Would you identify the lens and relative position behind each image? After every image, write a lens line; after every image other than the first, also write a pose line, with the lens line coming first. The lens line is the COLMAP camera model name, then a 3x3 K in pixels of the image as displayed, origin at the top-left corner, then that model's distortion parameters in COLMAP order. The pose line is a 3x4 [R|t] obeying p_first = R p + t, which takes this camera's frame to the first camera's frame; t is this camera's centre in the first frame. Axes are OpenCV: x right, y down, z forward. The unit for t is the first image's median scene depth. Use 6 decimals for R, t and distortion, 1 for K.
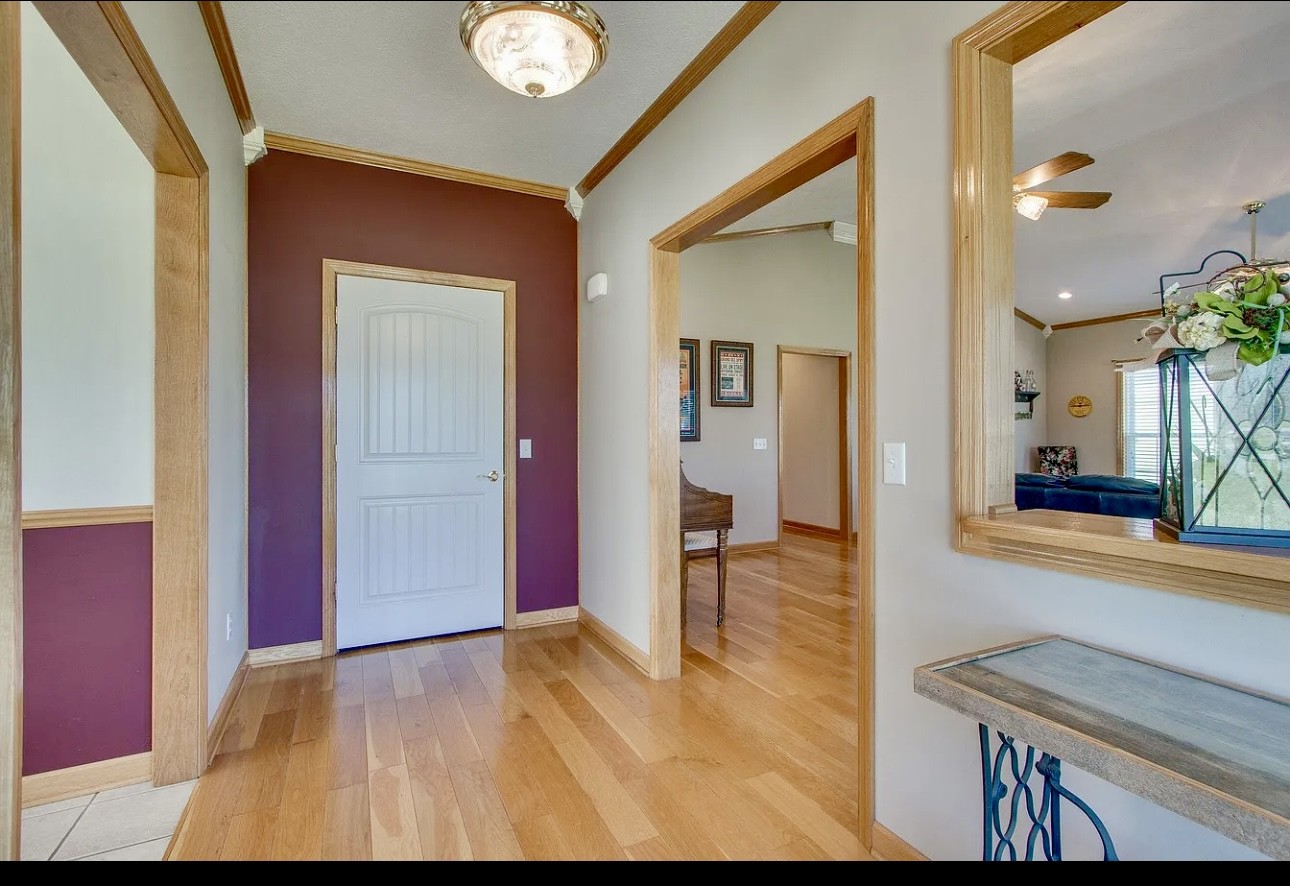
lens RADIAL K [[601.2, 0, 645.0], [0, 601.2, 443.0], [0, 0, 1]] dist [0.086361, 0.000062]
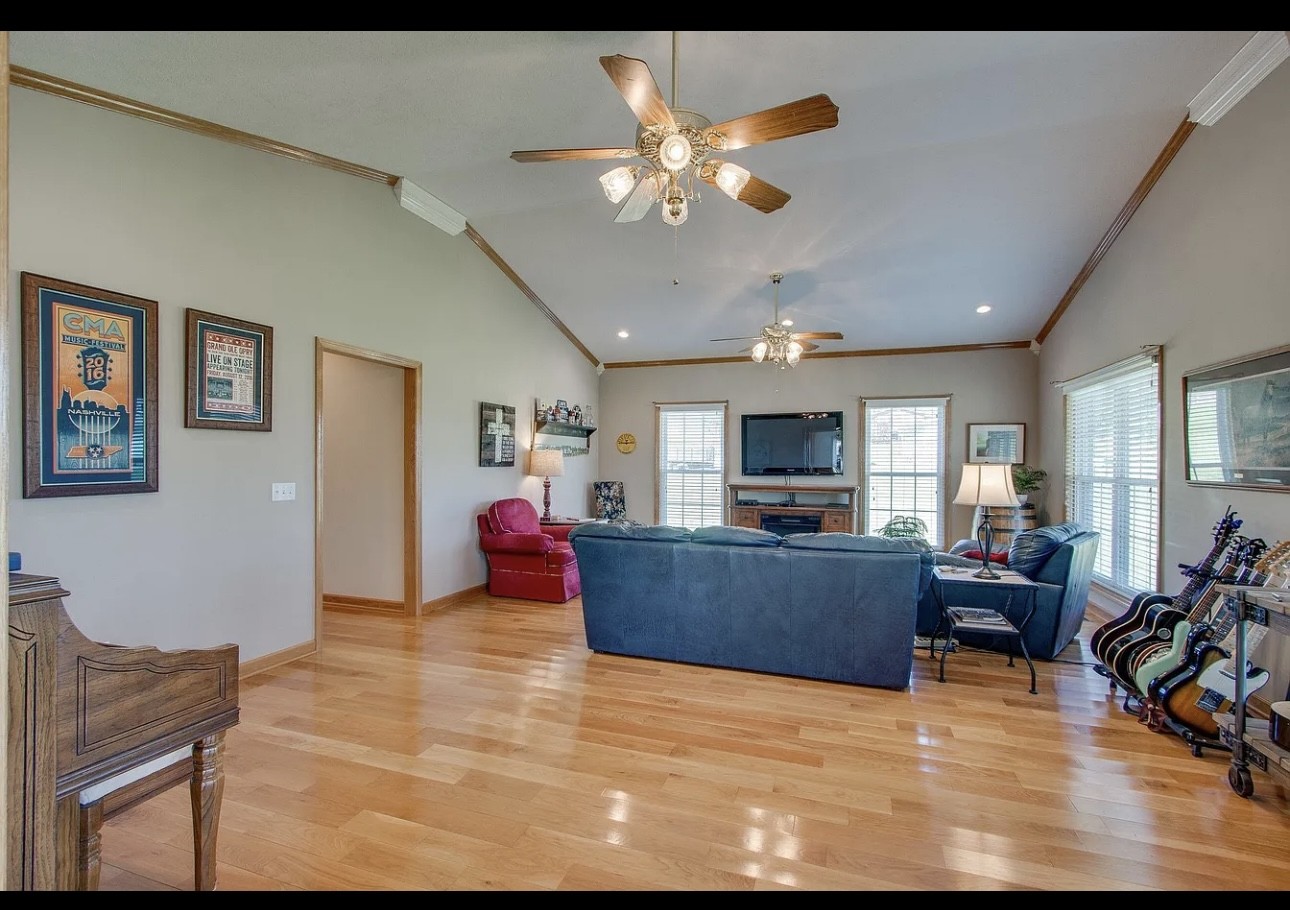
lens RADIAL K [[578.1, 0, 645.0], [0, 578.1, 455.0], [0, 0, 1]] dist [-0.013857, 0.000747]
pose [[0.712149, 0.009312, 0.701966, 0.041094], [0.005756, 0.999801, -0.019103, -0.023052], [-0.702004, 0.017644, 0.711954, 0.323685]]
